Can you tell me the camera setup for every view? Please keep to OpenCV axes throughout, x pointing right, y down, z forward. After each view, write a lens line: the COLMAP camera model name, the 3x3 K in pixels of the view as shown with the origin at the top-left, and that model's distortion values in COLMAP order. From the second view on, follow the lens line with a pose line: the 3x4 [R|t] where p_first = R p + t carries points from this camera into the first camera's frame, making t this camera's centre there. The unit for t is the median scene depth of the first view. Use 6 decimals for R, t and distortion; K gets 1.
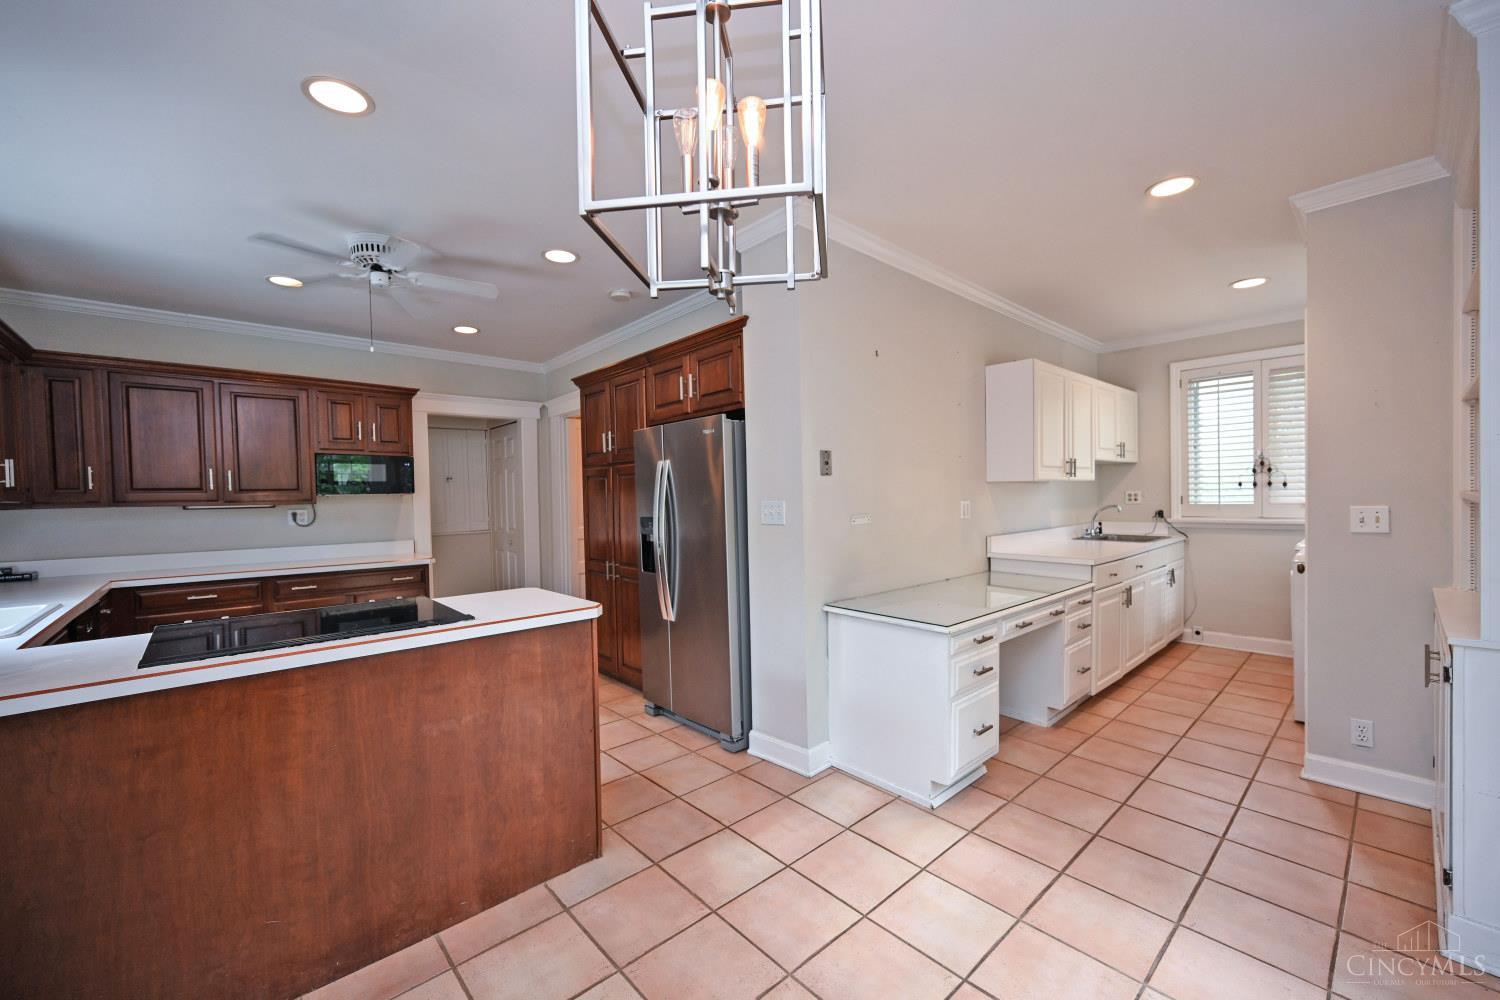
lens RADIAL K [[591.5, 0, 744.7], [0, 591.5, 502.4], [0, 0, 1]] dist [0.001686, 0.000218]
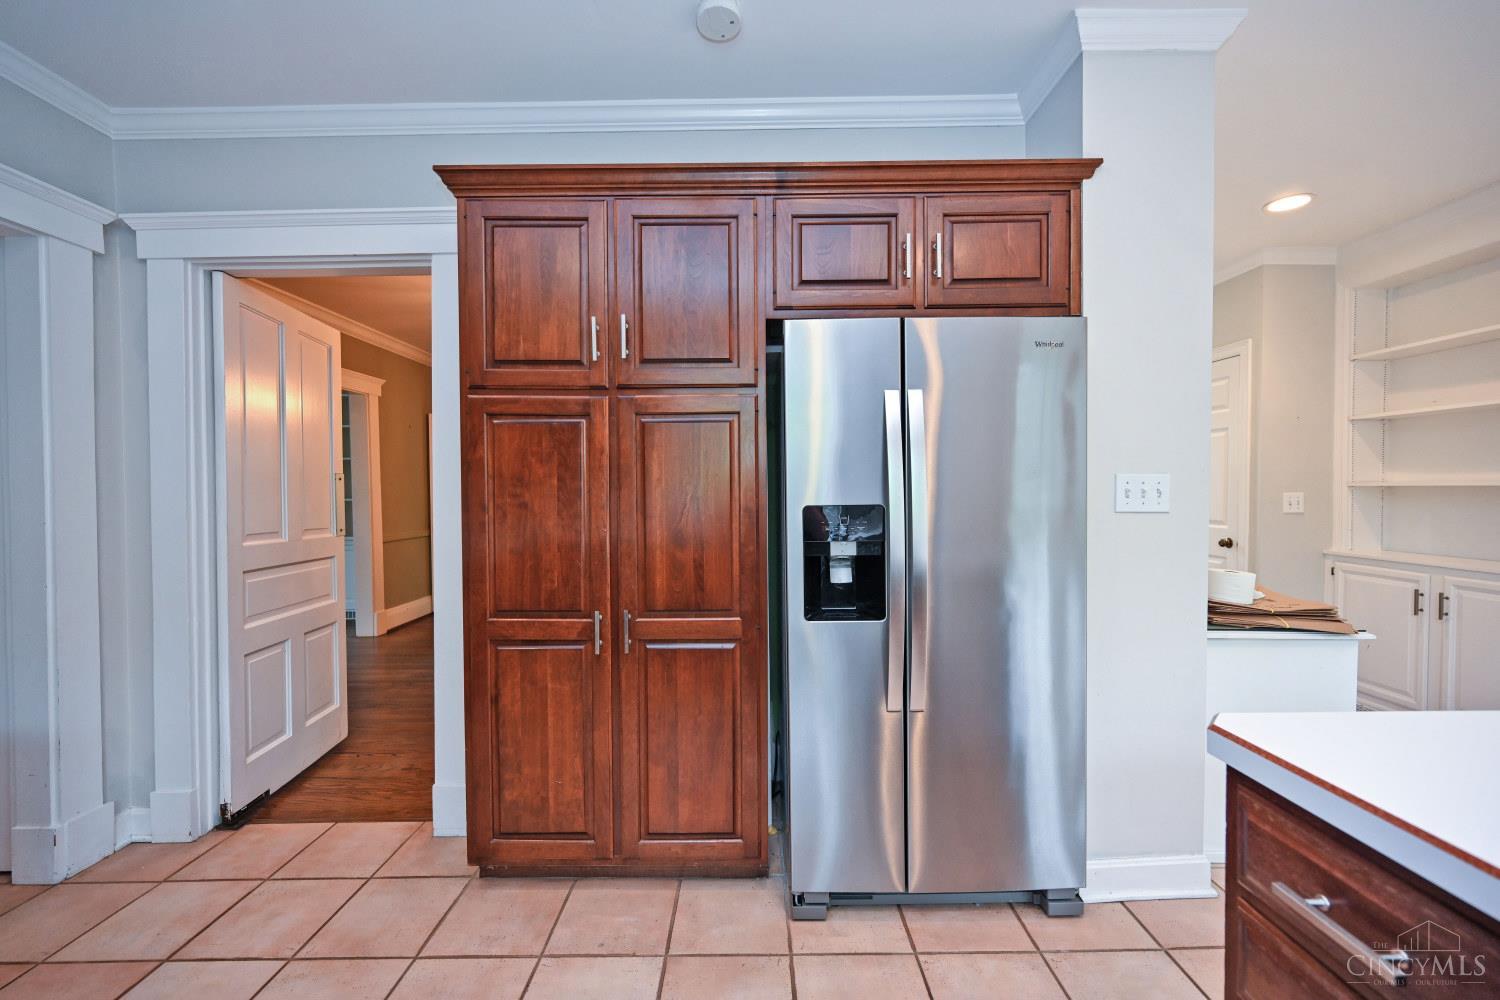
lens RADIAL K [[591.5, 0, 744.7], [0, 591.5, 502.4], [0, 0, 1]] dist [0.001686, 0.000218]
pose [[0.668950, 0.003943, 0.743297, -0.626926], [-0.000077, 0.999986, -0.005235, 0.027429], [-0.743307, 0.003444, 0.668942, 0.814436]]
